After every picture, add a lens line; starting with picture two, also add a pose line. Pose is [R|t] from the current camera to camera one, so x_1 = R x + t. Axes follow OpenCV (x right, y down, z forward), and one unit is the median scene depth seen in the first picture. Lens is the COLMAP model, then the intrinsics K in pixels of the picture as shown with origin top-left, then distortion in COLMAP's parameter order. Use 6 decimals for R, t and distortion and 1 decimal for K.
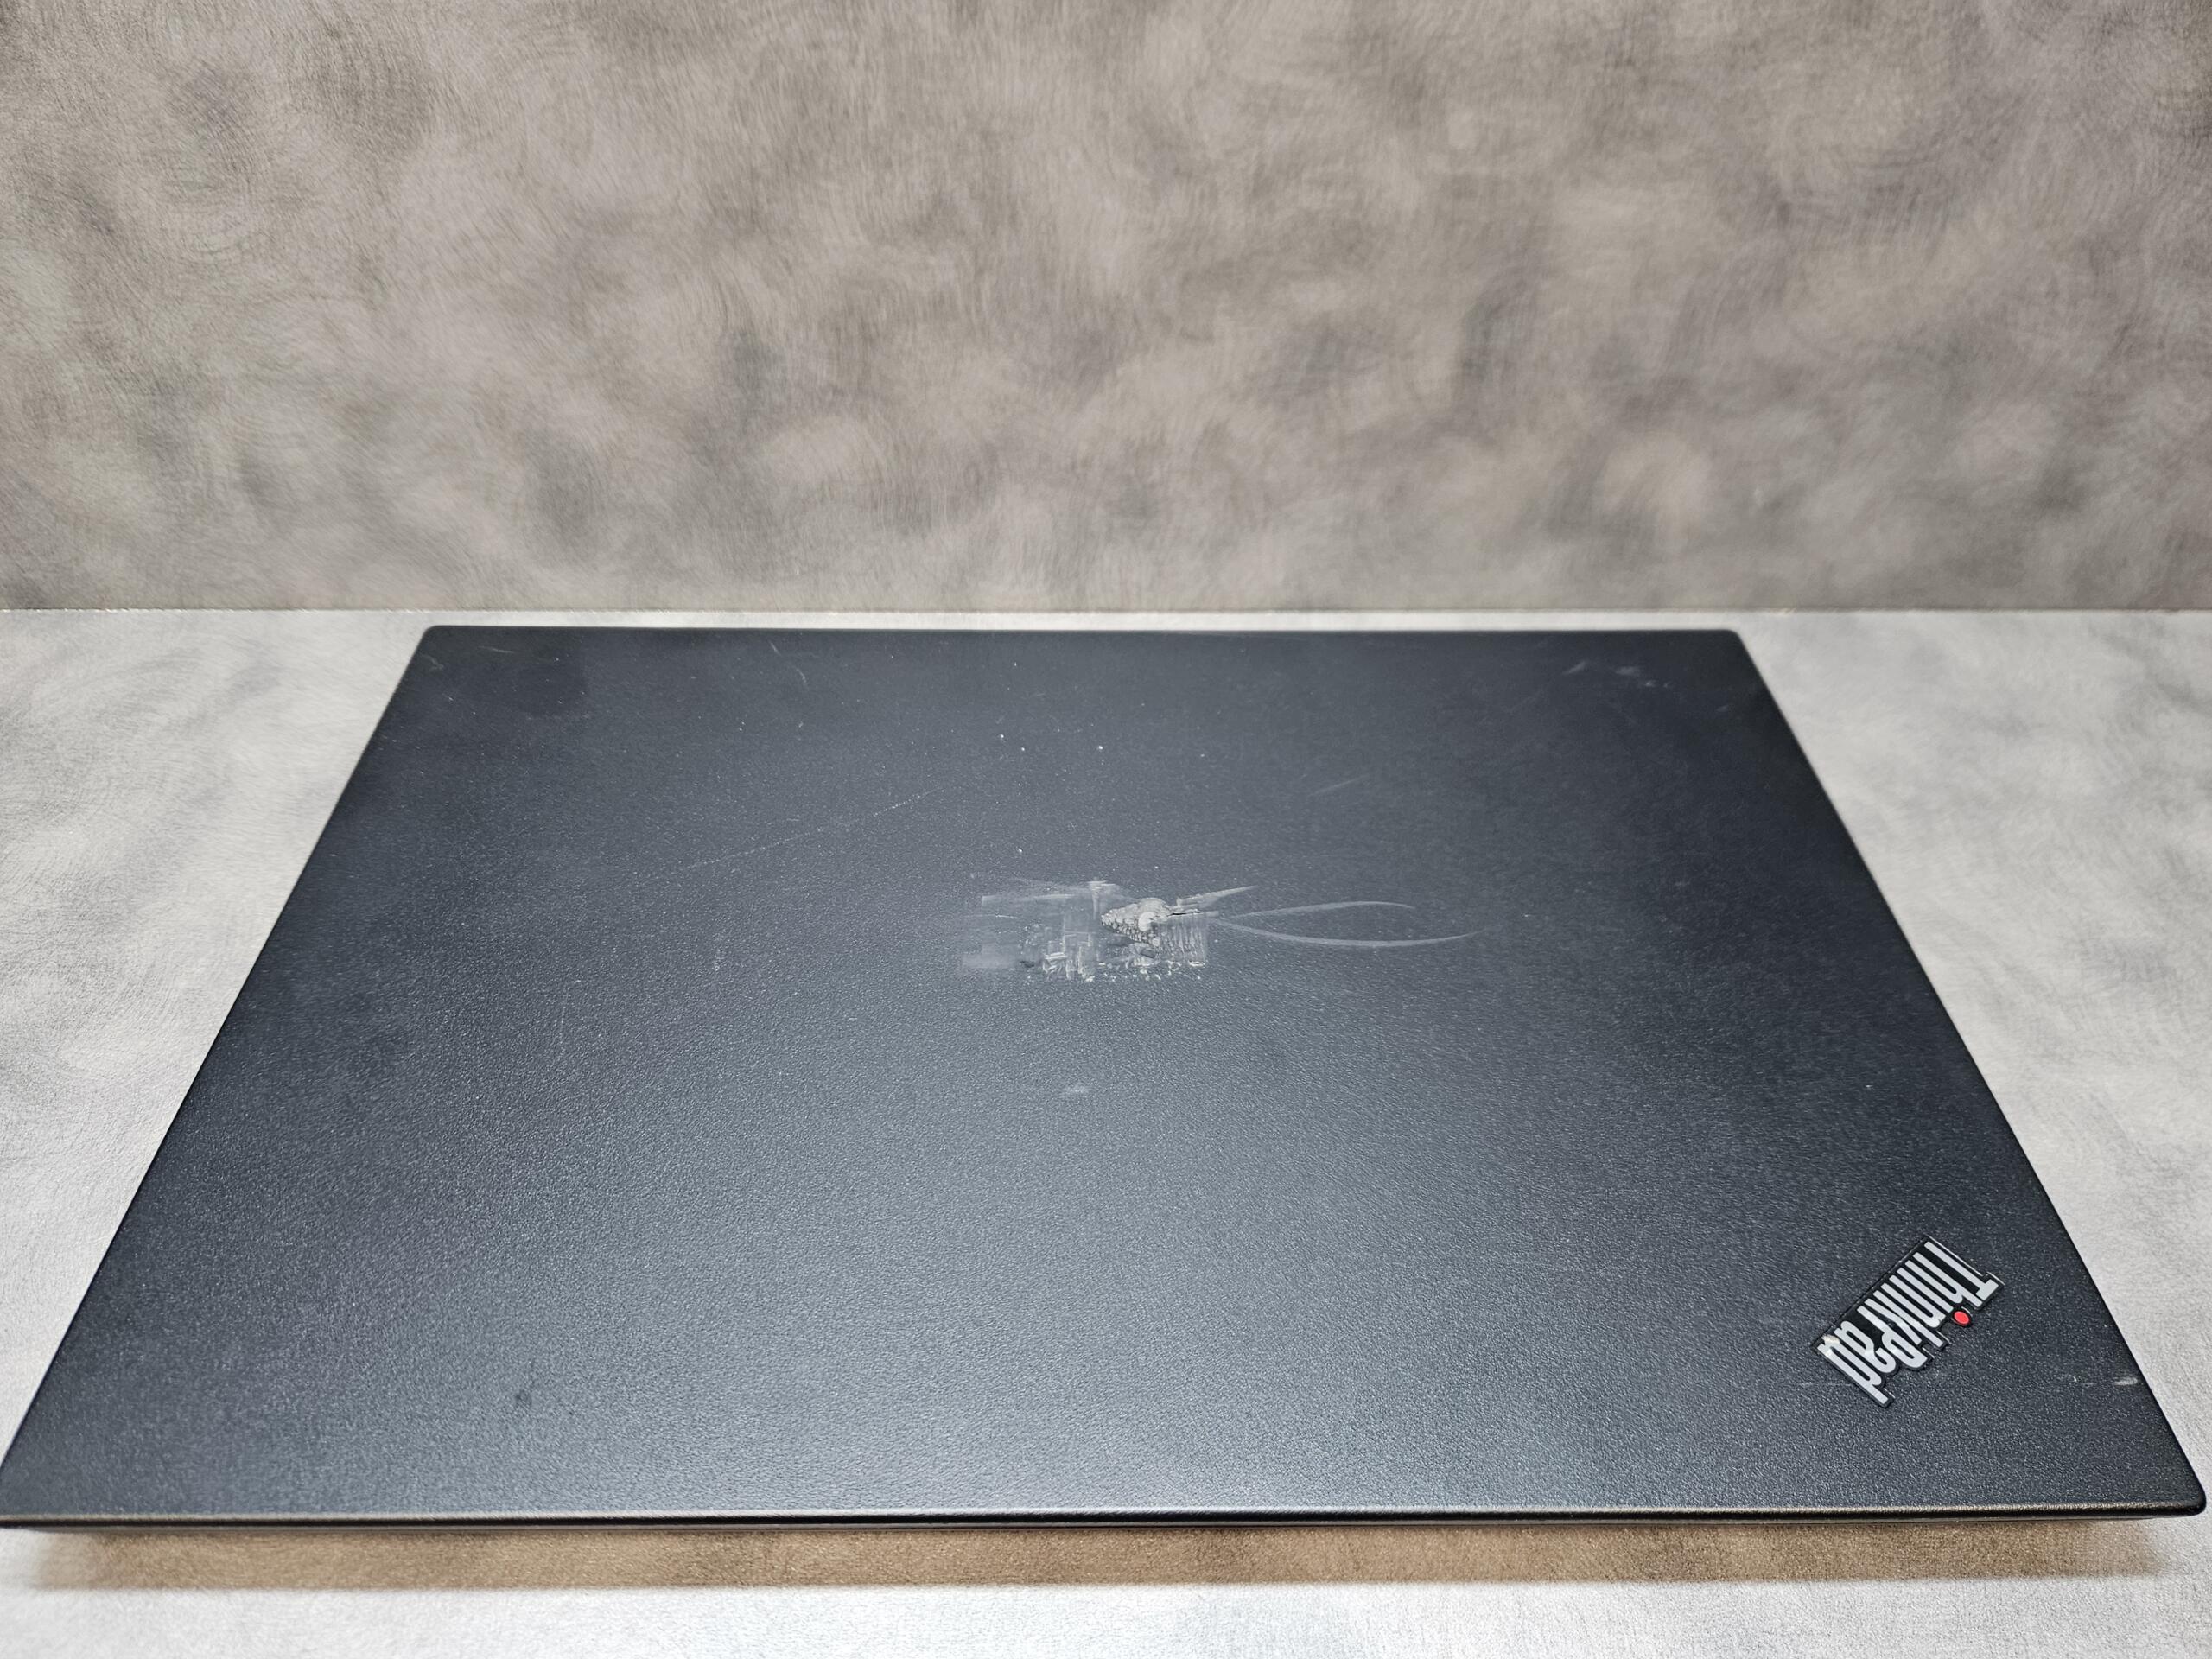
lens RADIAL K [[1522.4, 0, 1083.7], [0, 1522.4, 852.1], [0, 0, 1]] dist [0.024490, -0.042771]
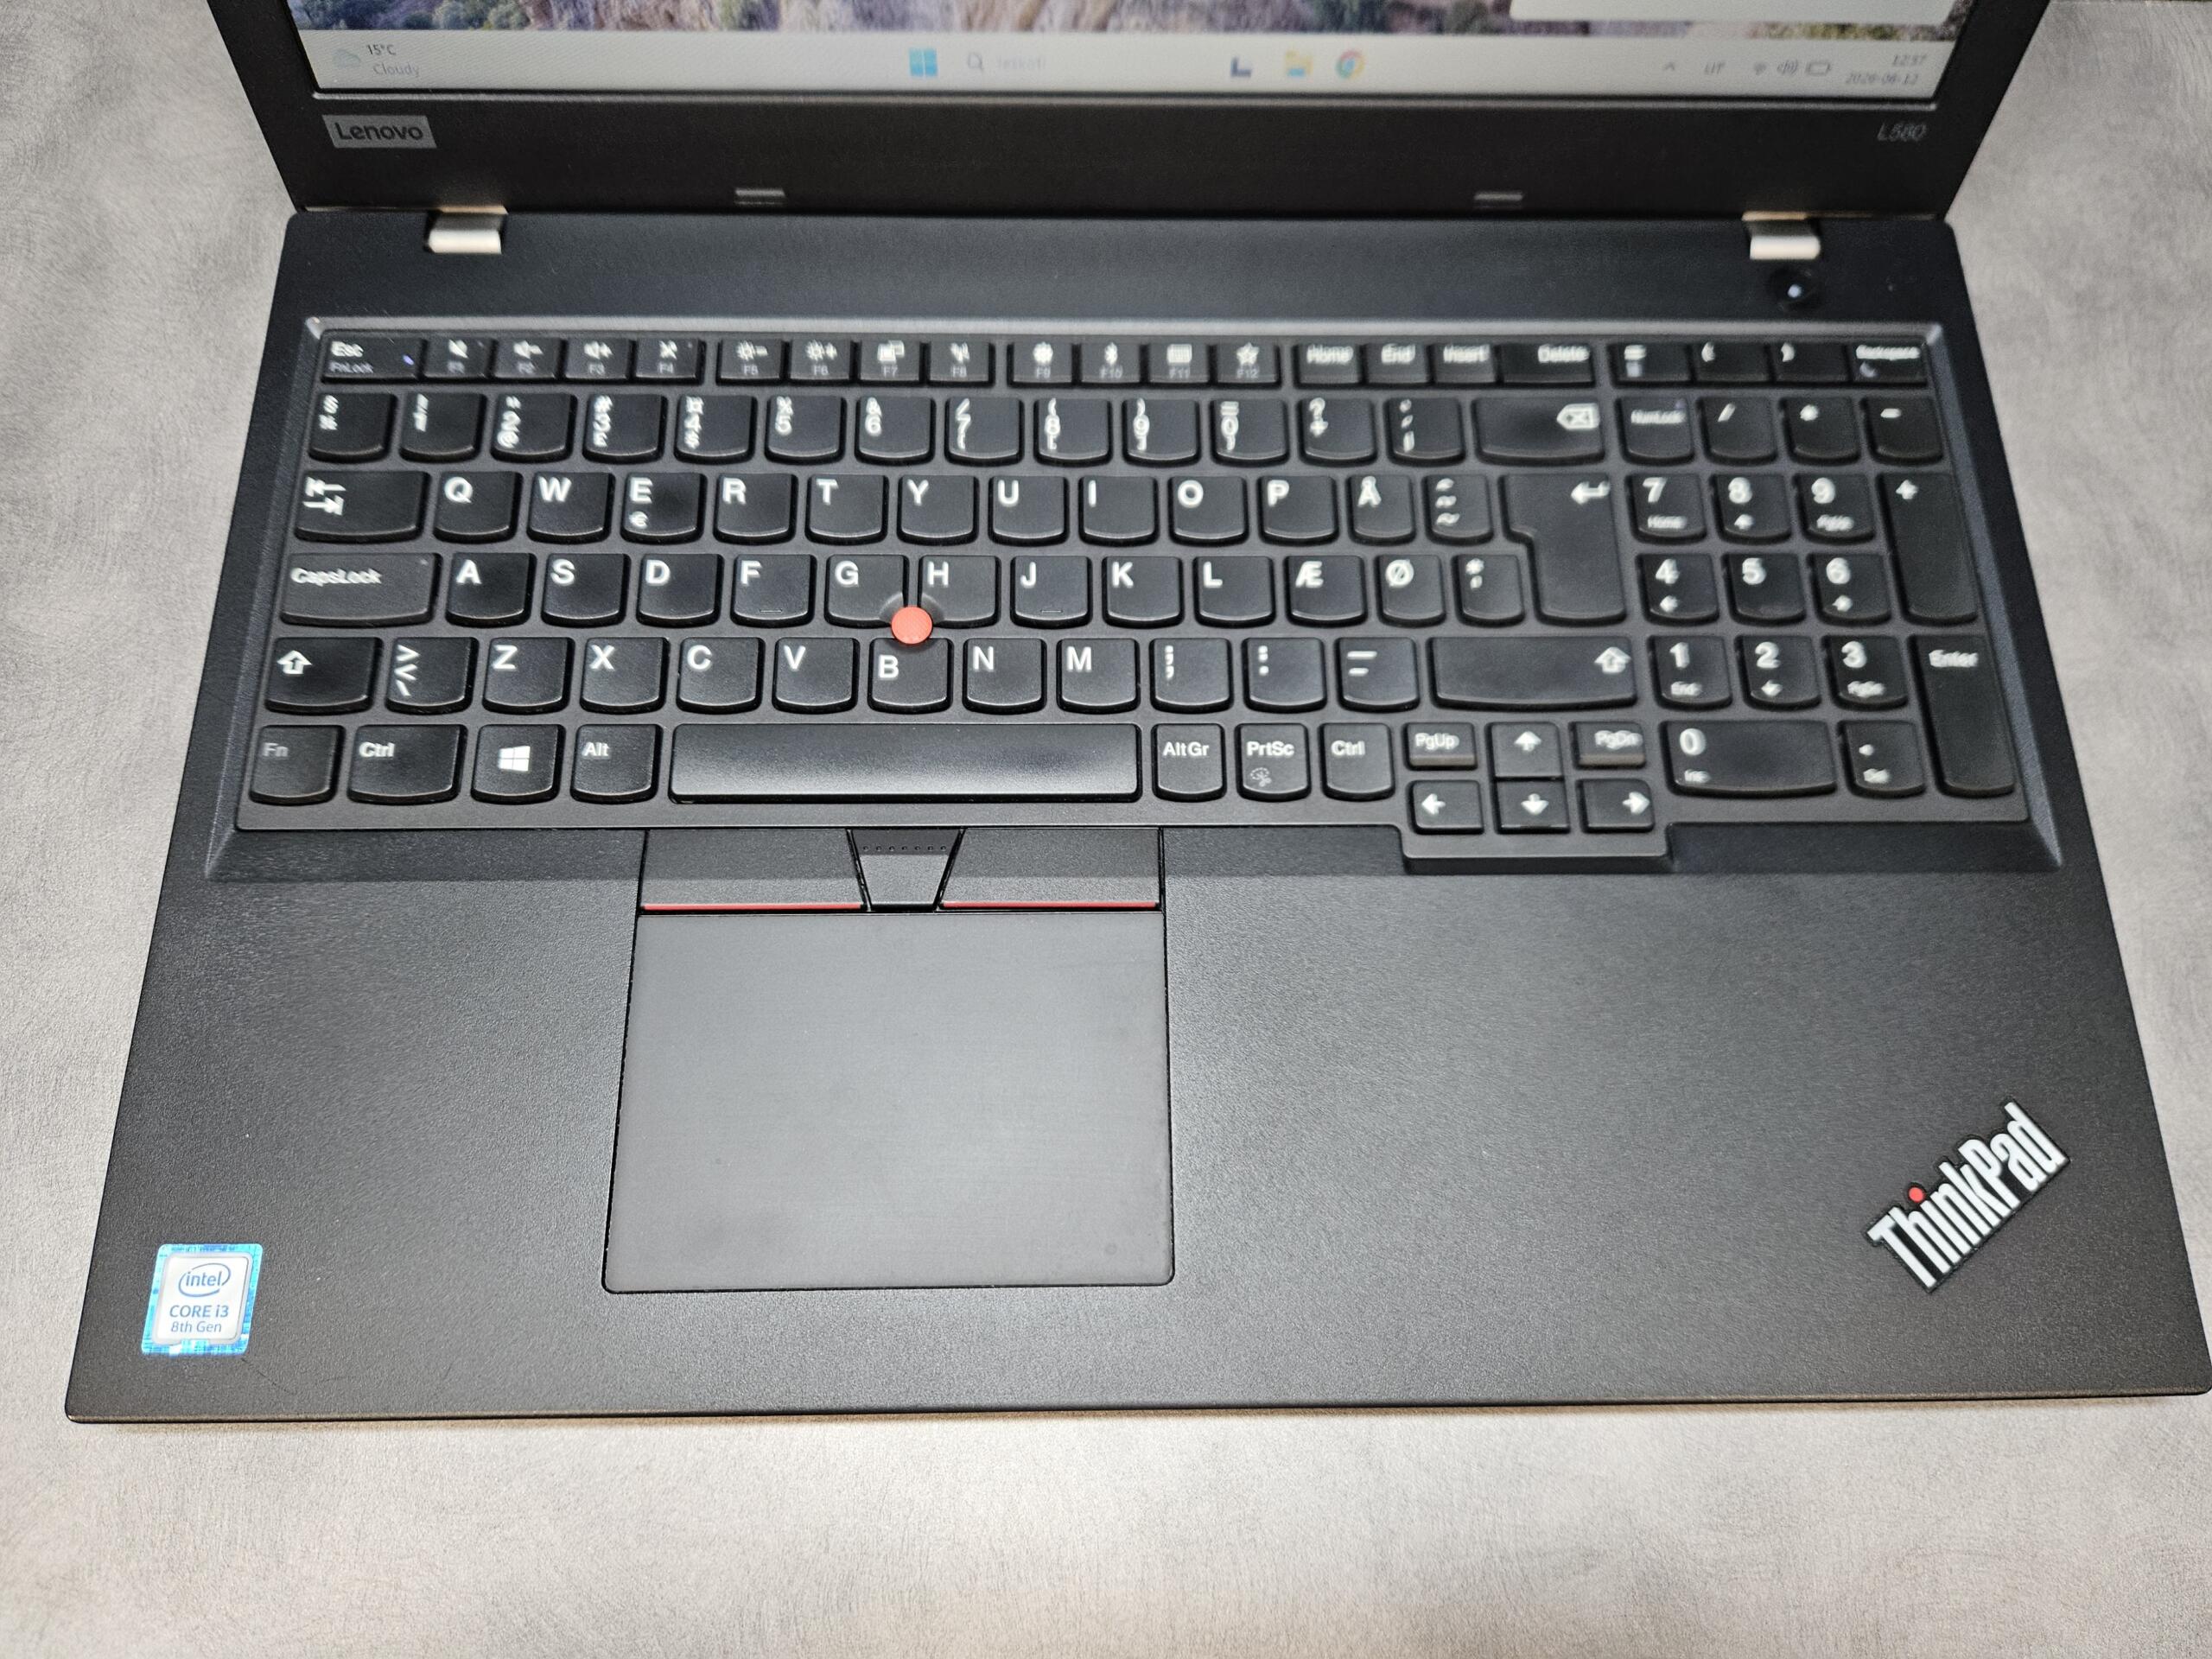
lens RADIAL K [[1522.4, 0, 1103.0], [0, 1522.4, 831.4], [0, 0, 1]] dist [0.024490, -0.042771]
pose [[0.999913, 0.010734, 0.007678, -0.012585], [-0.013088, 0.881265, 0.472441, -0.169226], [-0.001695, -0.472501, 0.881329, 0.108276]]
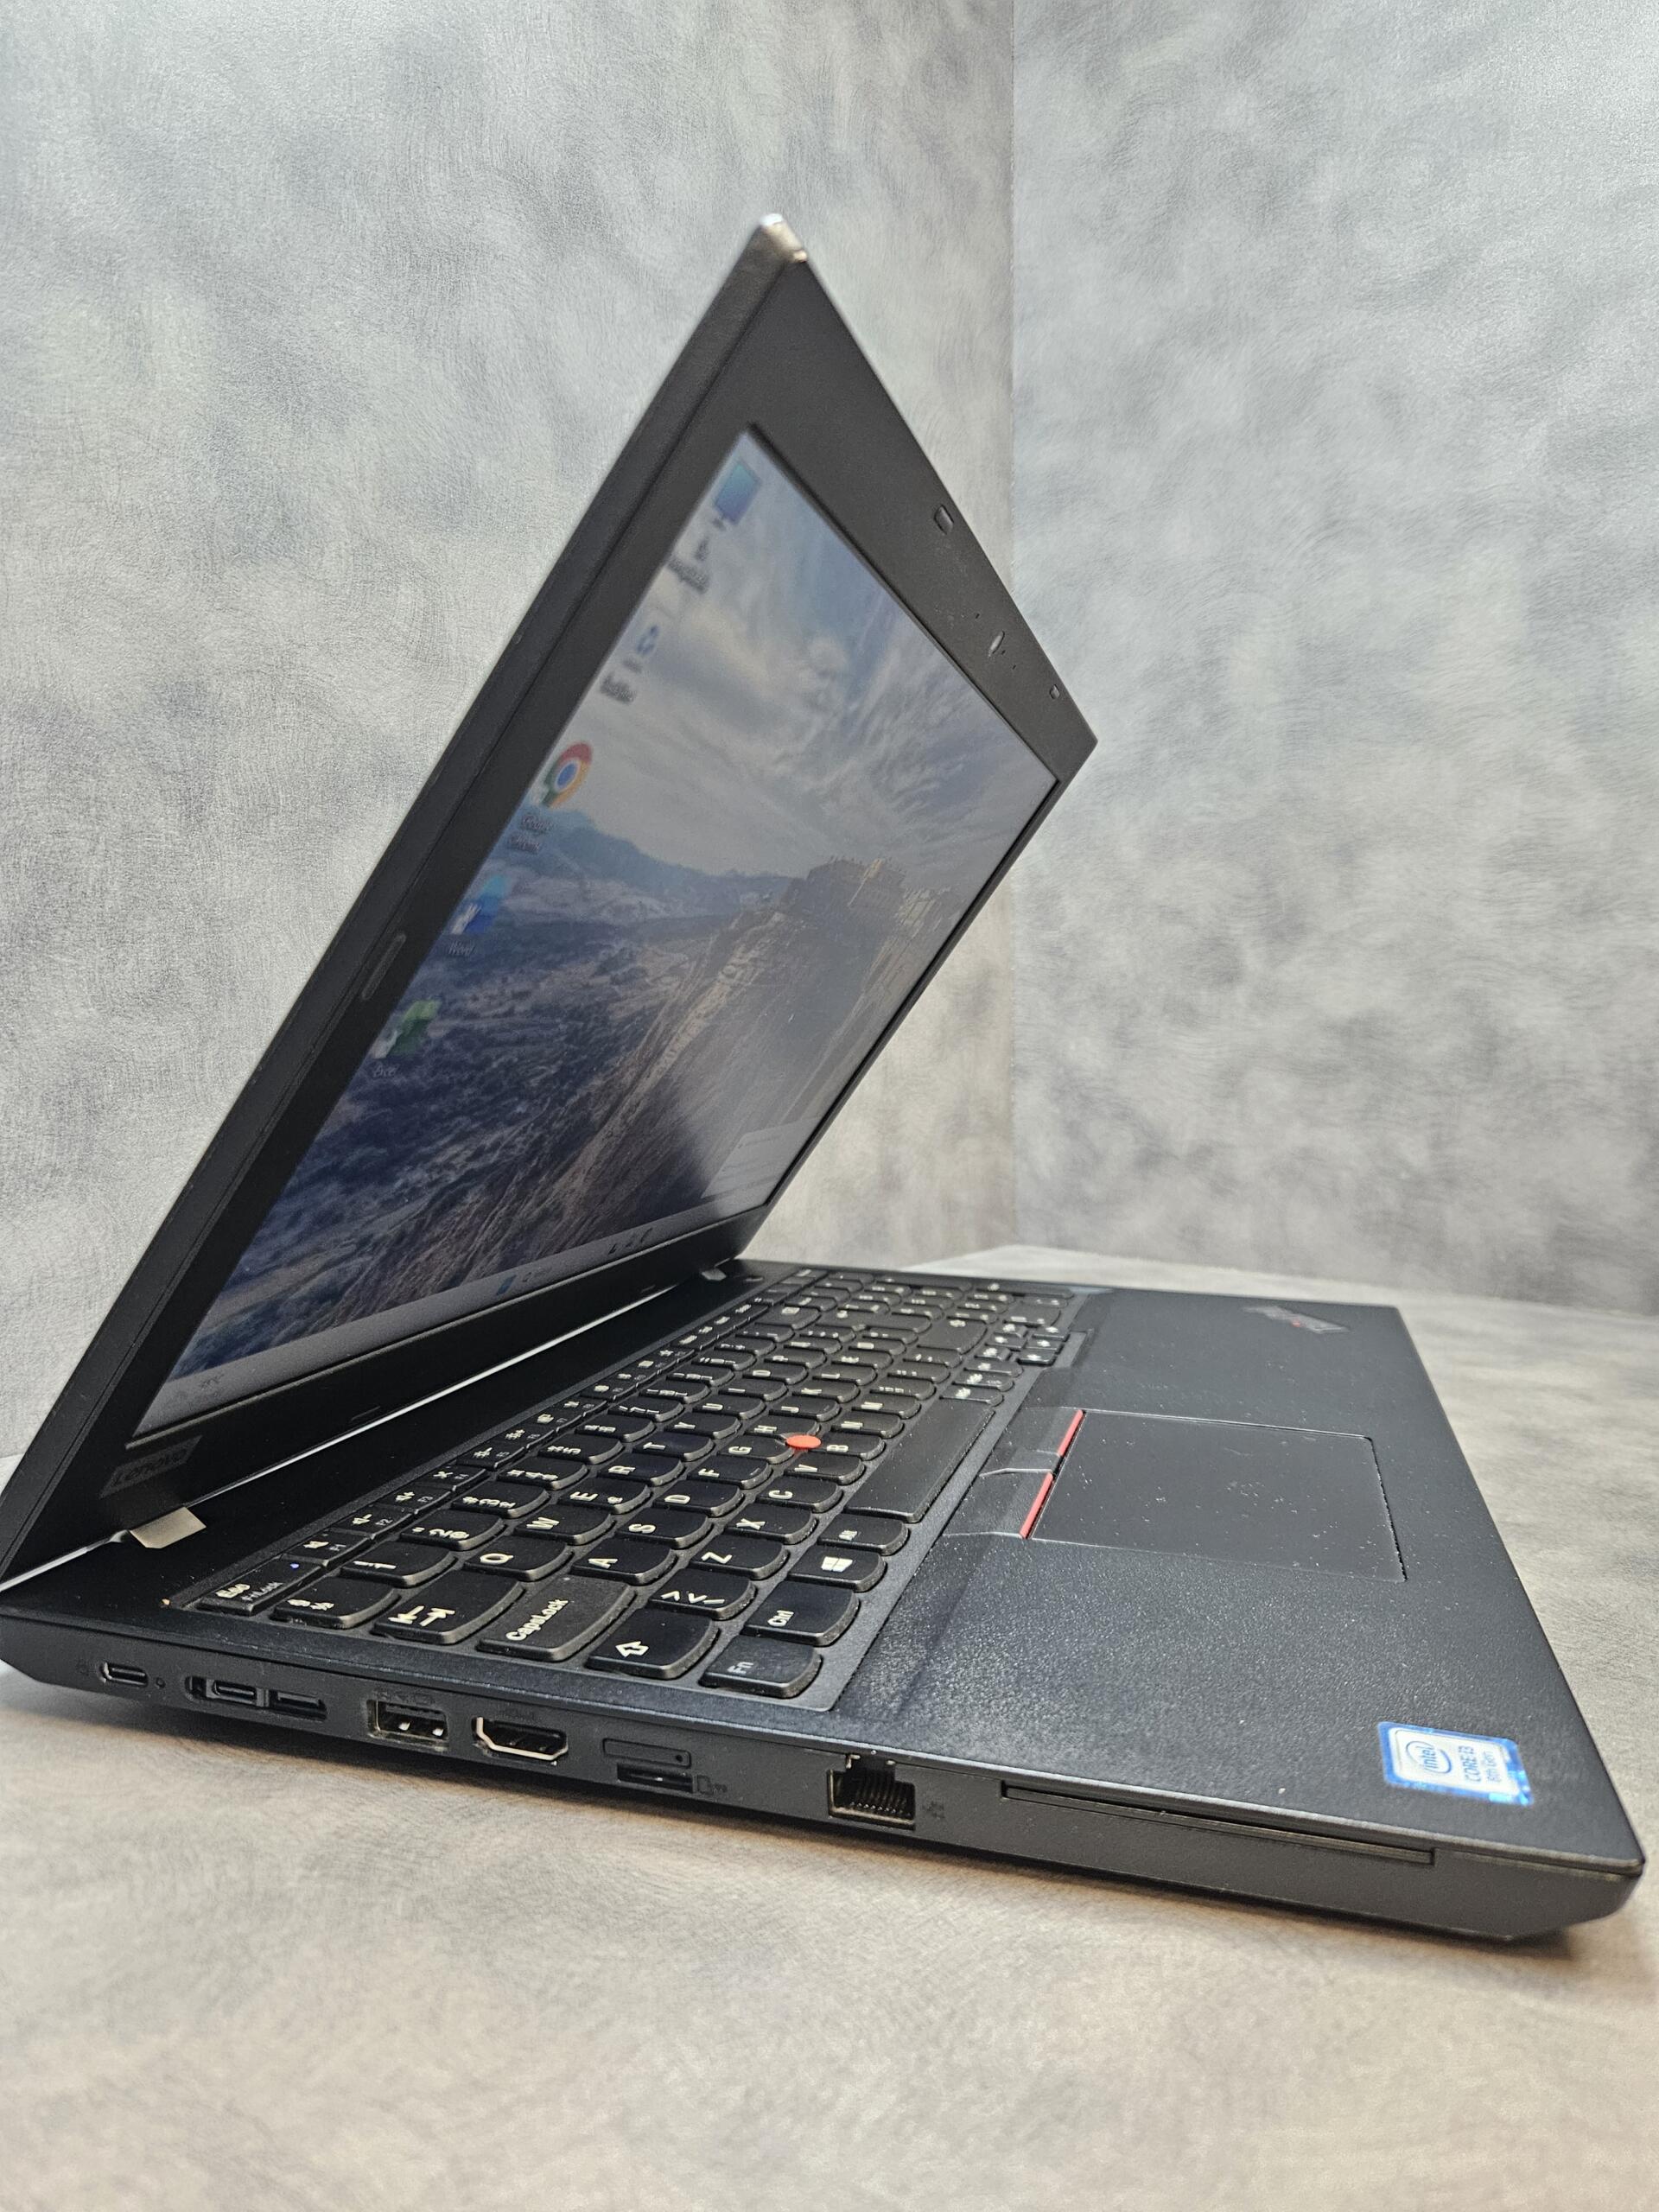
lens RADIAL K [[1522.4, 0, 819.3], [0, 1522.4, 1100.0], [0, 0, 1]] dist [0.024490, -0.042771]
pose [[0.649559, -0.046932, 0.758861, -0.603313], [0.508702, 0.768608, -0.387897, 0.280522], [-0.565062, 0.637996, 0.523131, 0.237729]]
